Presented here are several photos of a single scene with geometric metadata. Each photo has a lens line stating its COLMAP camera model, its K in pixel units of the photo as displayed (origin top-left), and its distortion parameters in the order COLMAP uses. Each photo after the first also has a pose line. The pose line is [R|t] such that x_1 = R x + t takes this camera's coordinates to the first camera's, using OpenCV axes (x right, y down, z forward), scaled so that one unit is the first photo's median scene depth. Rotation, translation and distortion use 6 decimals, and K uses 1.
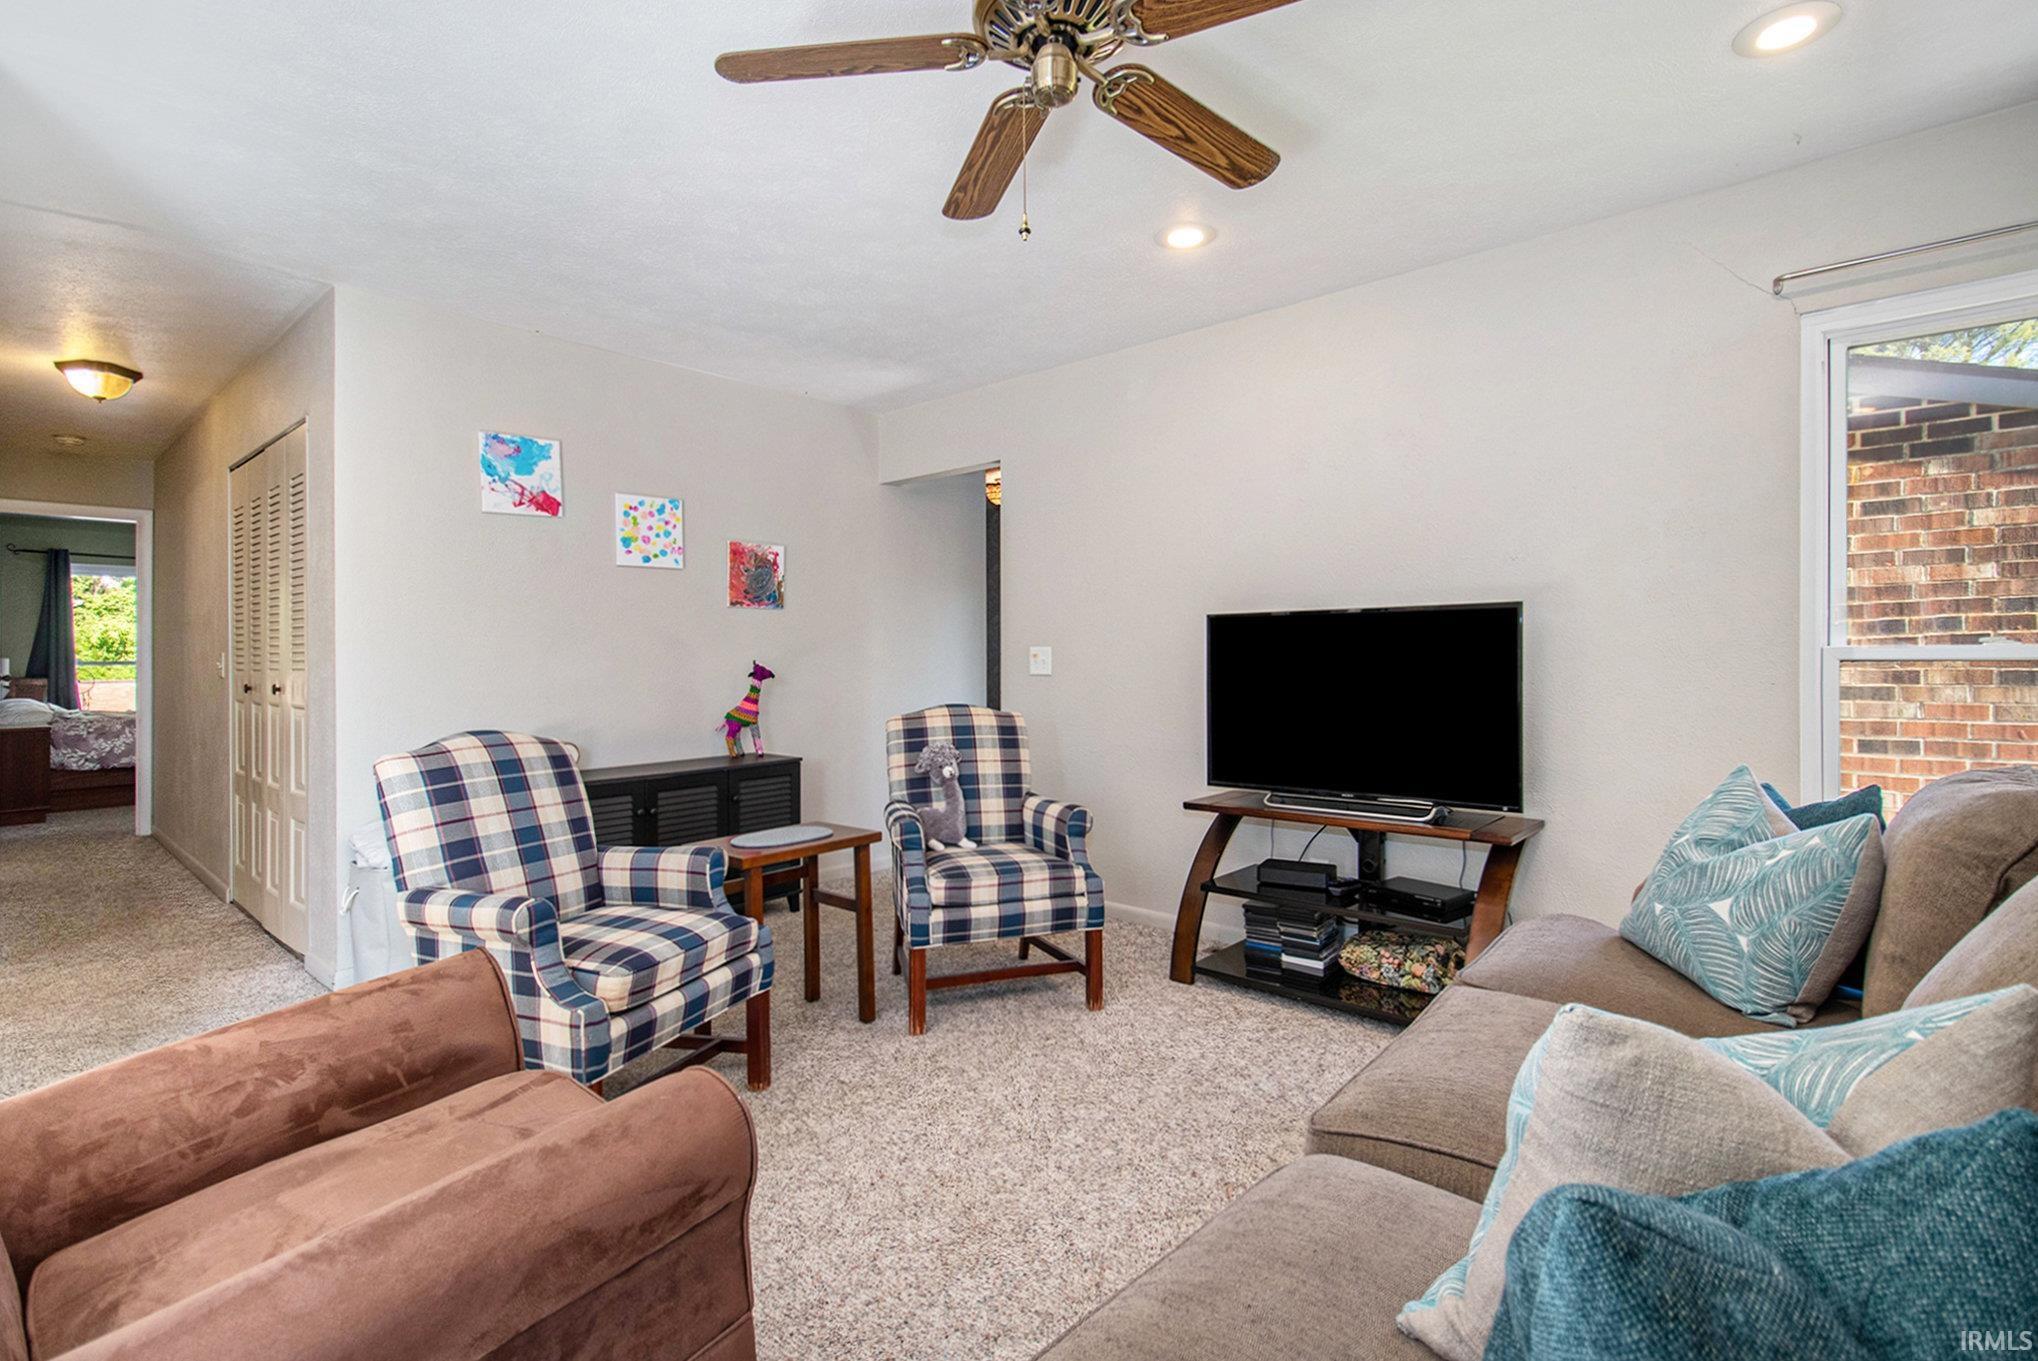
lens RADIAL K [[949.1, 0, 1018.6], [0, 949.1, 699.6], [0, 0, 1]] dist [-0.010575, -0.003942]
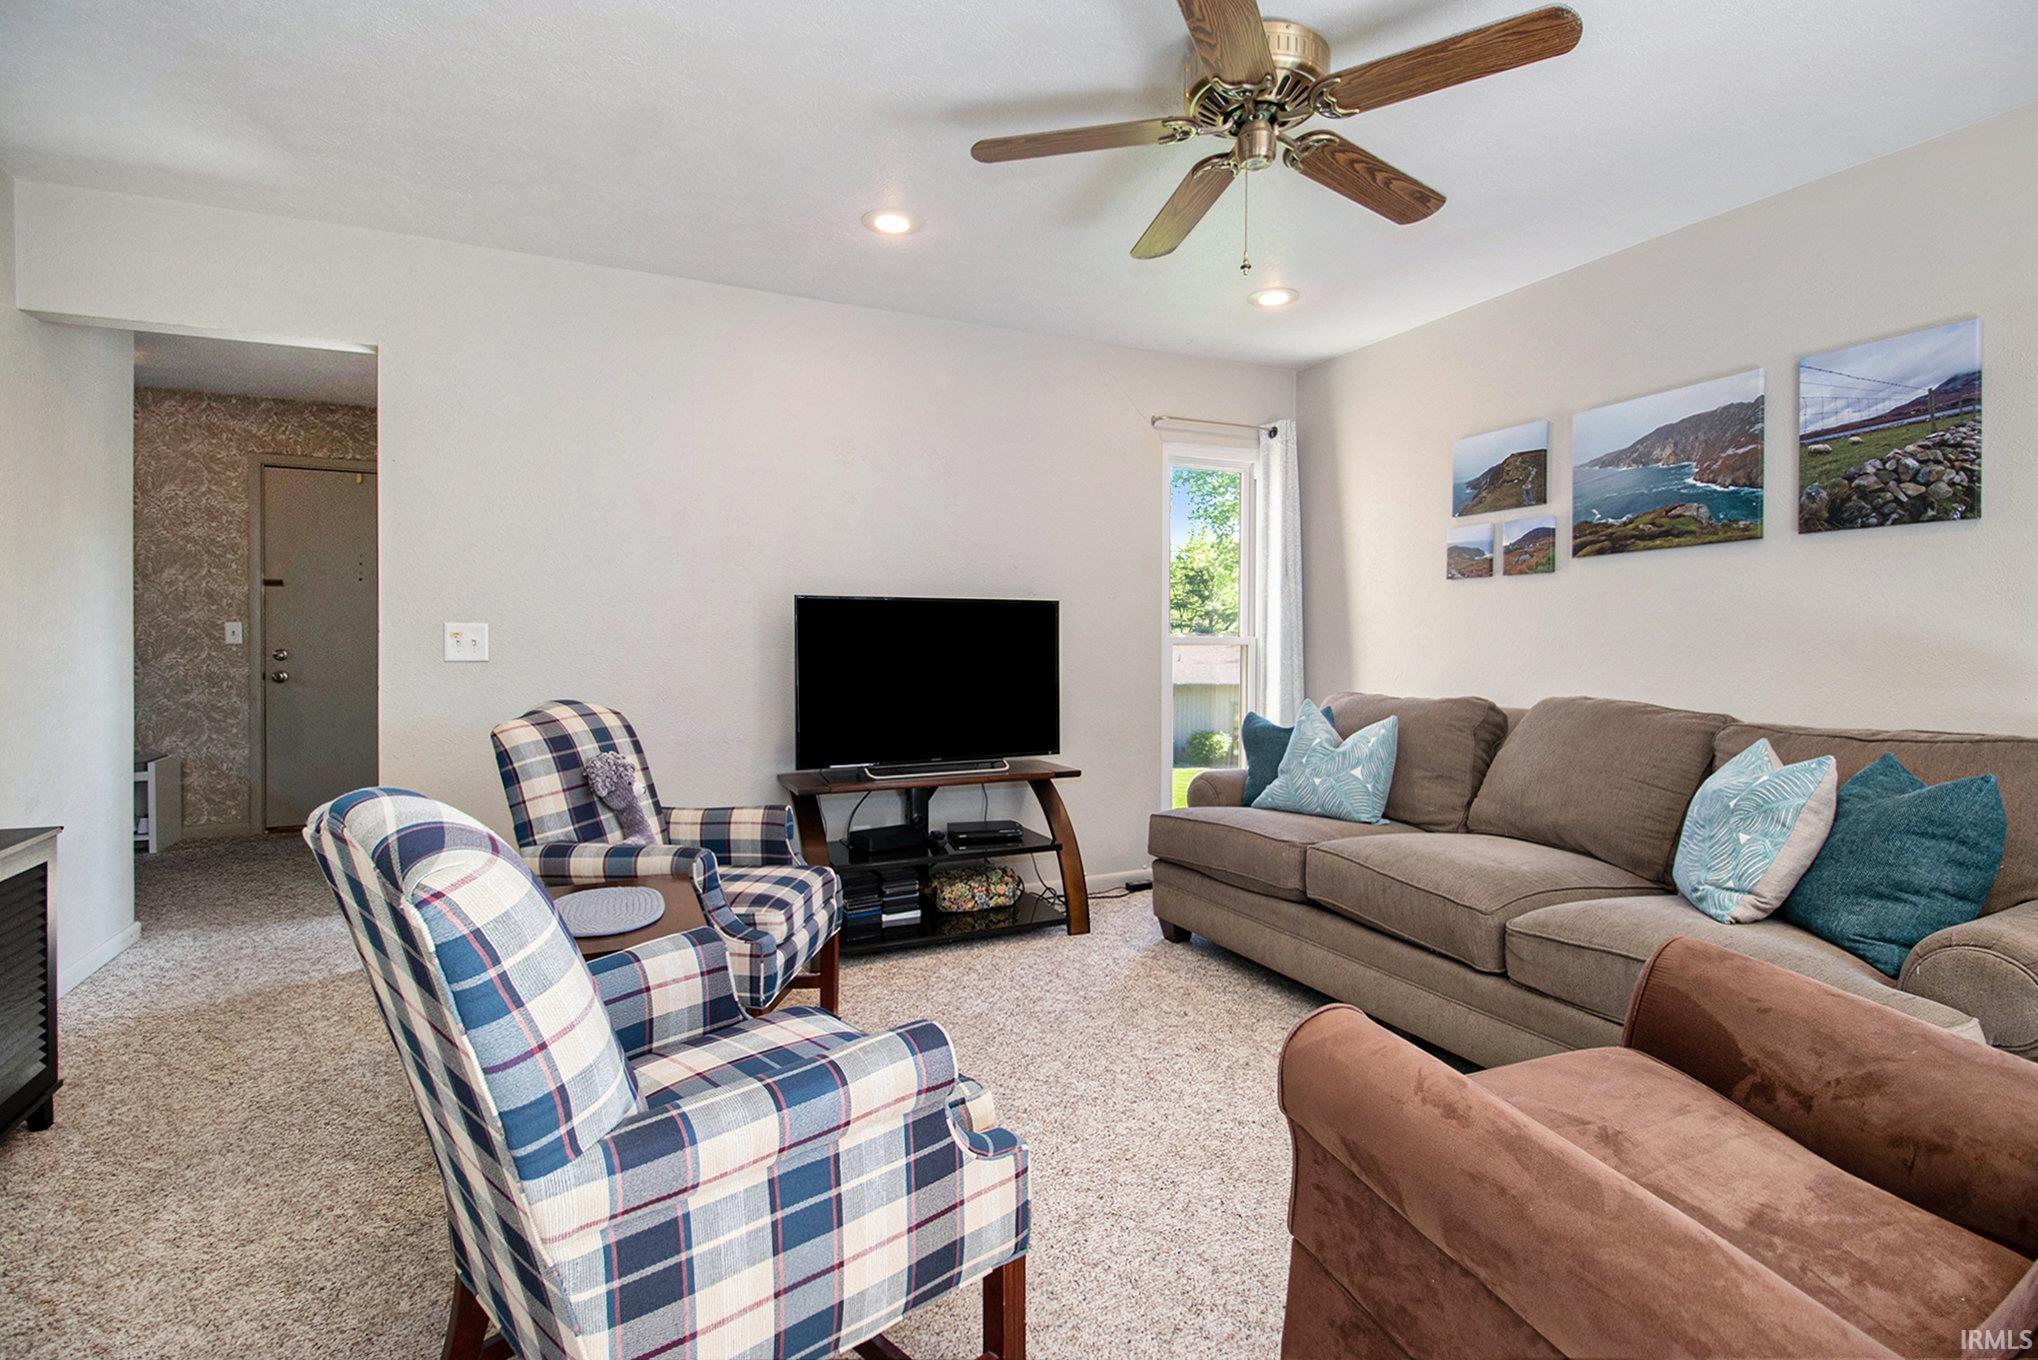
lens RADIAL K [[949.1, 0, 988.0], [0, 949.1, 668.2], [0, 0, 1]] dist [-0.010575, -0.003942]
pose [[0.418414, -0.017351, 0.908091, -0.615245], [0.035235, 0.999375, 0.002860, -0.009757], [-0.907573, 0.030800, 0.418763, 0.411509]]
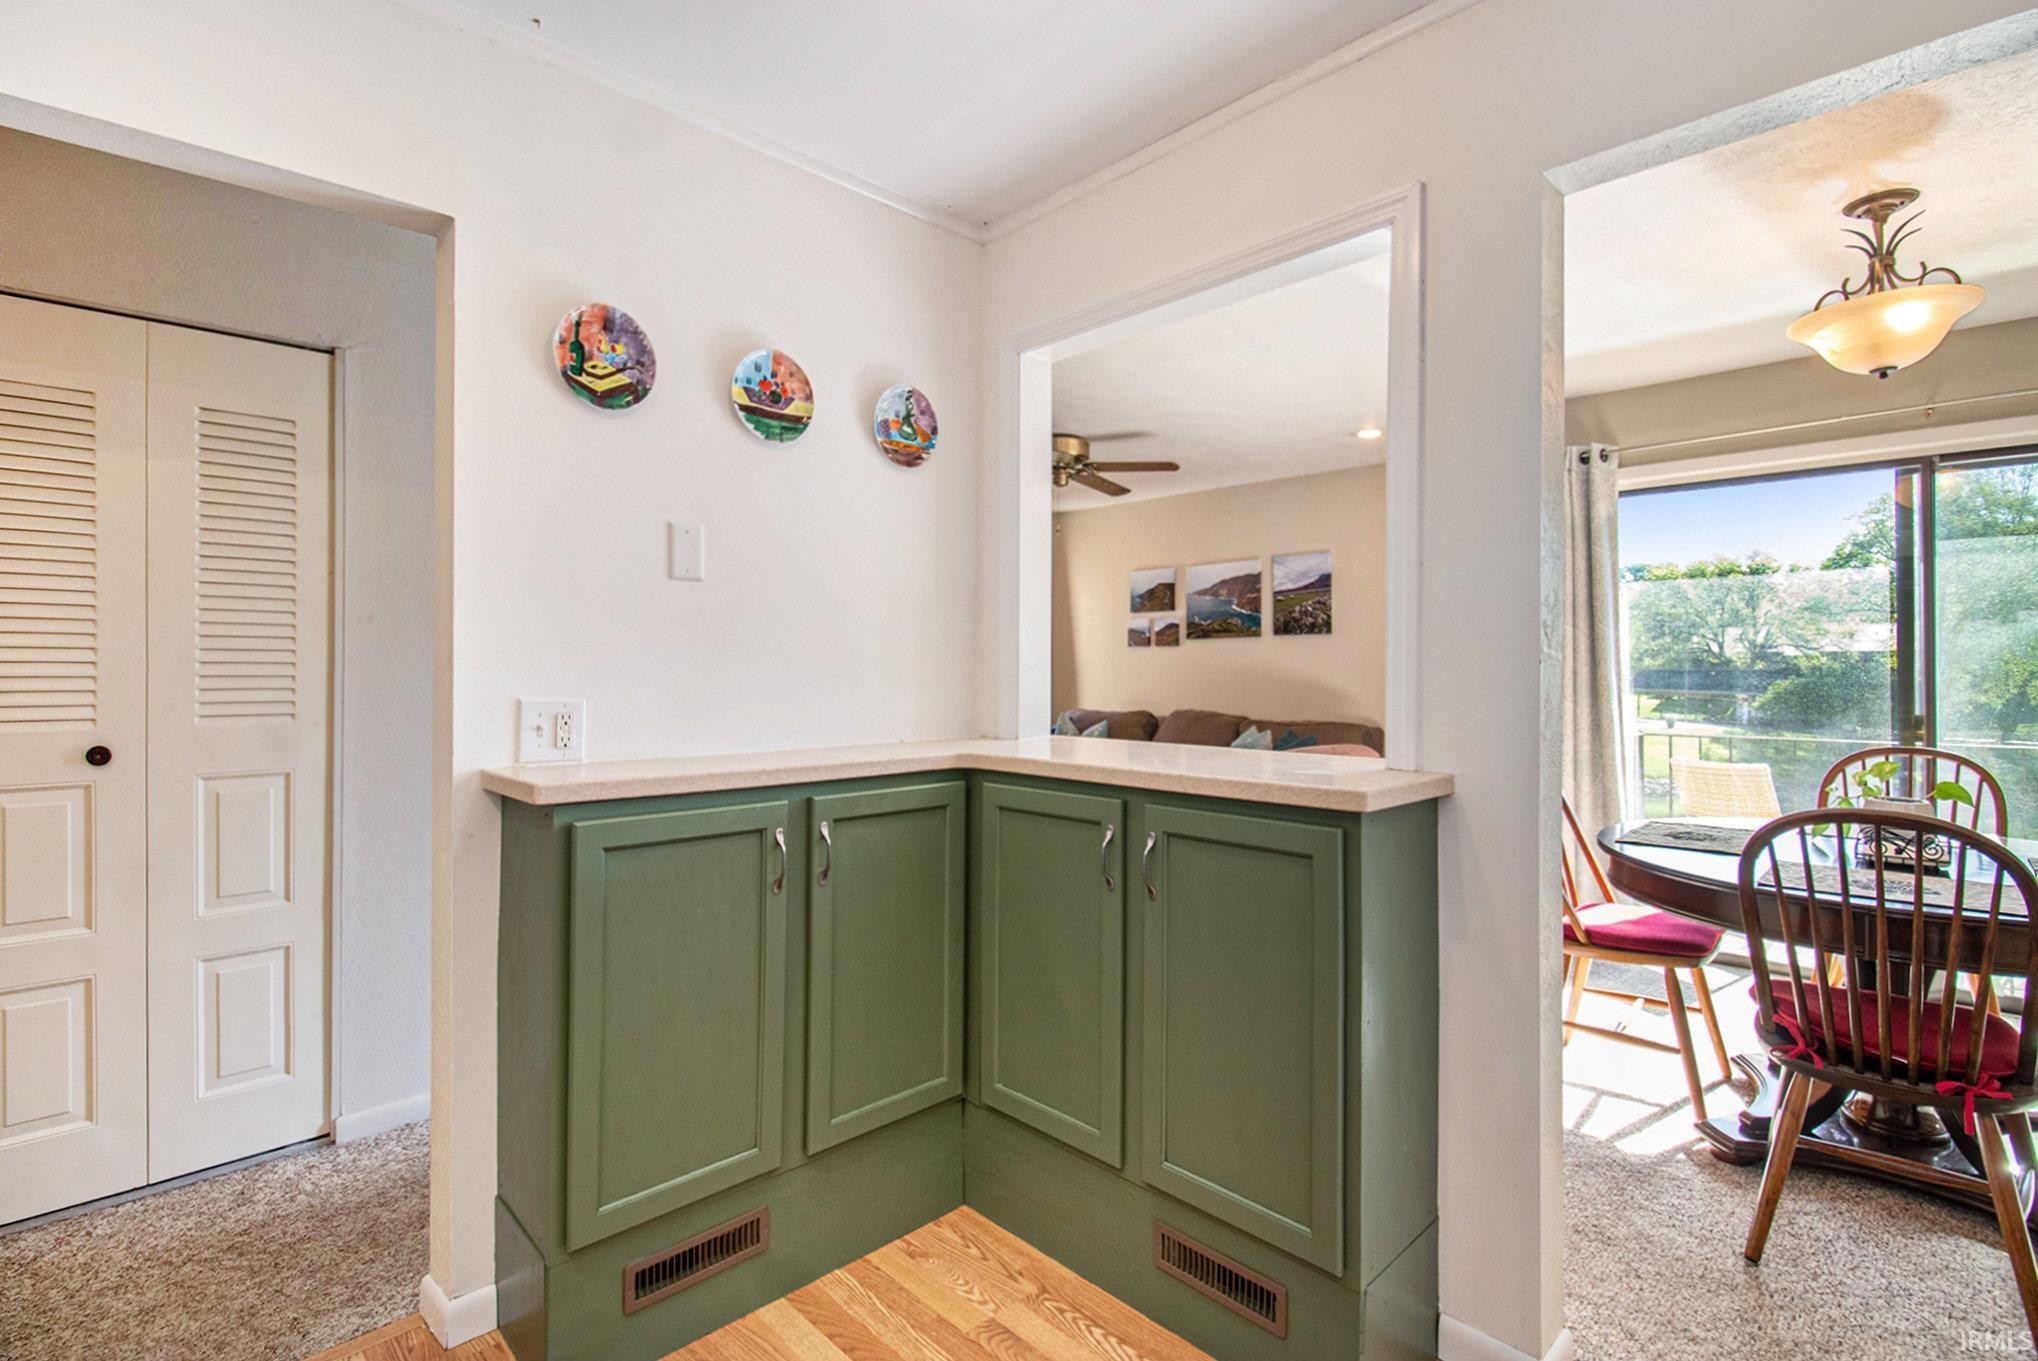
lens RADIAL K [[949.1, 0, 999.9], [0, 949.1, 669.2], [0, 0, 1]] dist [-0.010575, -0.003942]
pose [[0.093246, 0.004095, 0.995635, -1.500798], [0.038869, 0.999214, -0.007750, -0.040207], [-0.994884, 0.039422, 0.093014, 0.474802]]
